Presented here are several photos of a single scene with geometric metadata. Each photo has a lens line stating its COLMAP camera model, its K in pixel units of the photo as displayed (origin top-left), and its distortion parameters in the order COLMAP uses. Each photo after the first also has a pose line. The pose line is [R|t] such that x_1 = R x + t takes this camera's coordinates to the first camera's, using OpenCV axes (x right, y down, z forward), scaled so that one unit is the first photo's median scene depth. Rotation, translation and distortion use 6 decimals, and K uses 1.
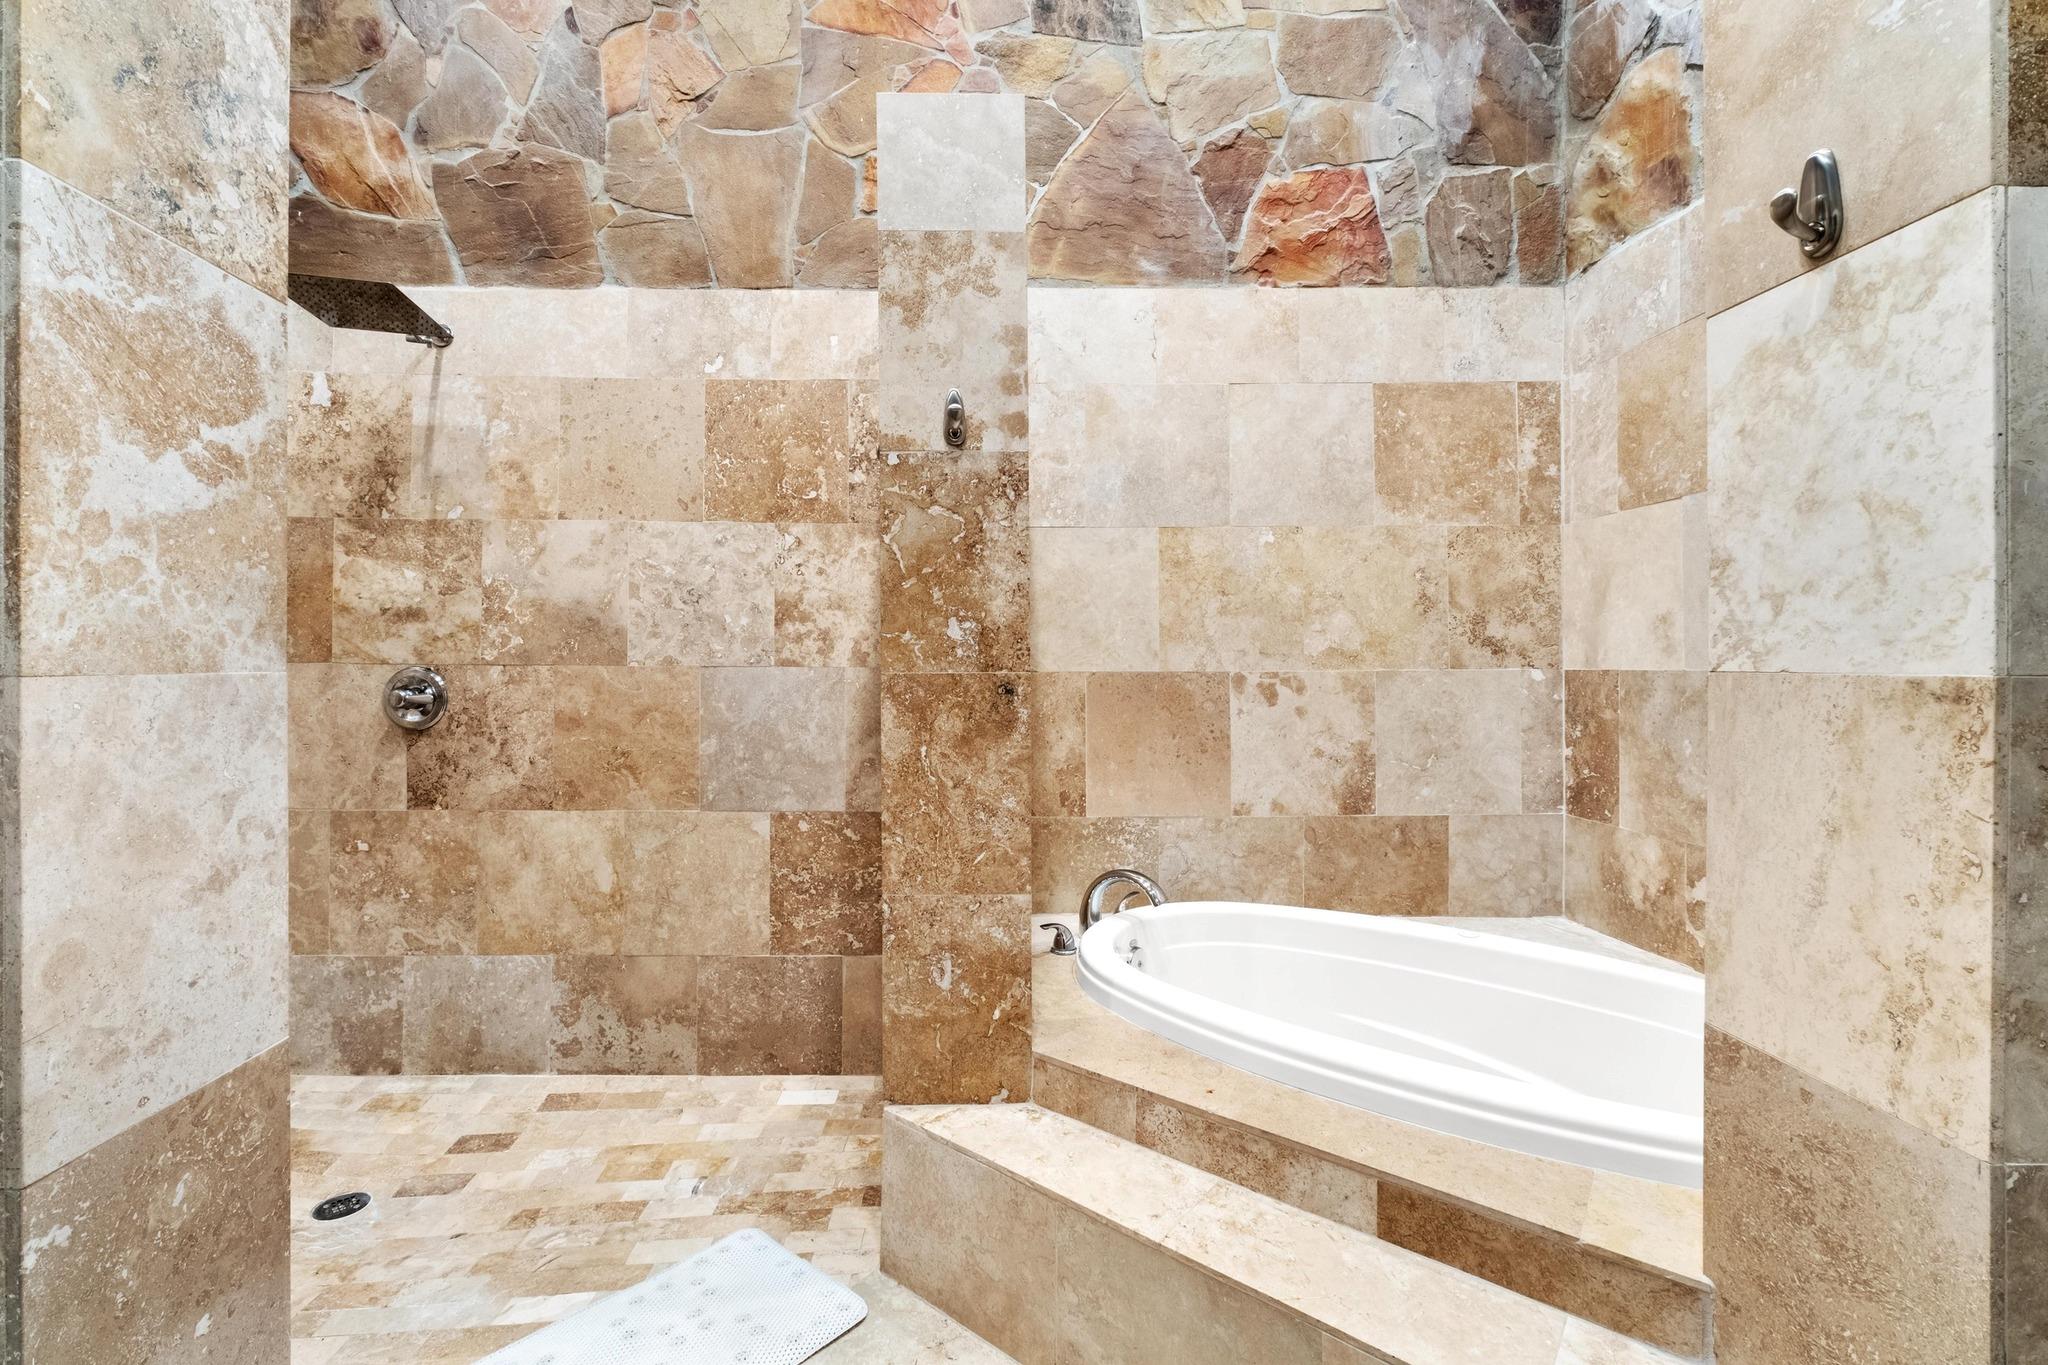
lens RADIAL K [[862.7, 0, 1015.5], [0, 862.7, 668.5], [0, 0, 1]] dist [-0.002859, 0.002945]
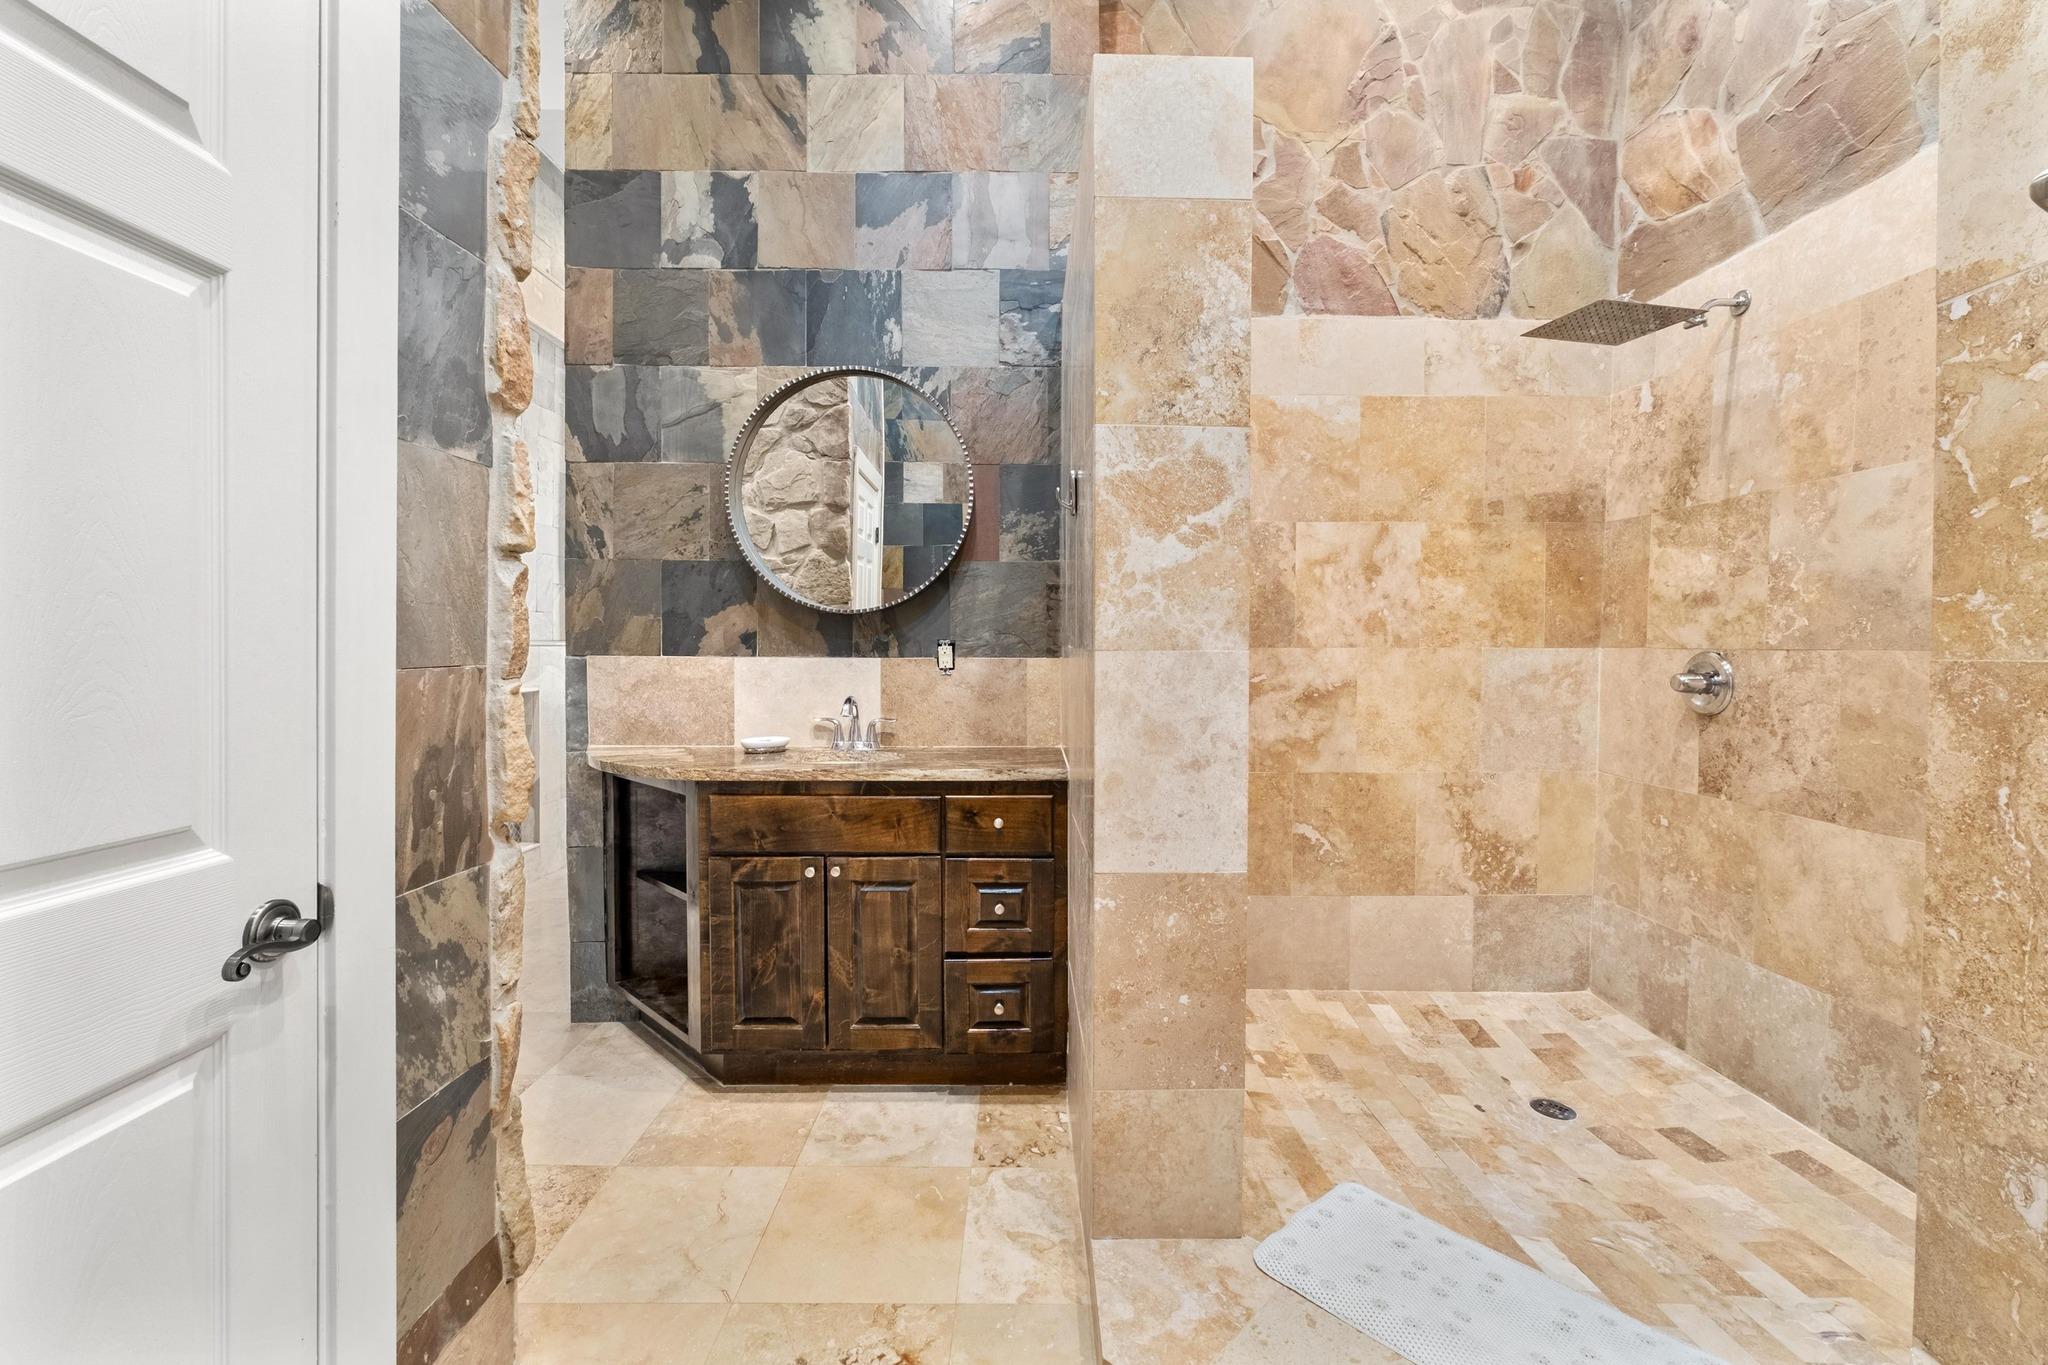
lens RADIAL K [[862.7, 0, 1017.5], [0, 862.7, 668.7], [0, 0, 1]] dist [-0.002859, 0.002945]
pose [[-0.010860, 0.022622, -0.999685, 0.310792], [-0.008433, 0.999706, 0.022714, 0.001964], [0.999905, 0.008677, -0.010666, 0.223198]]
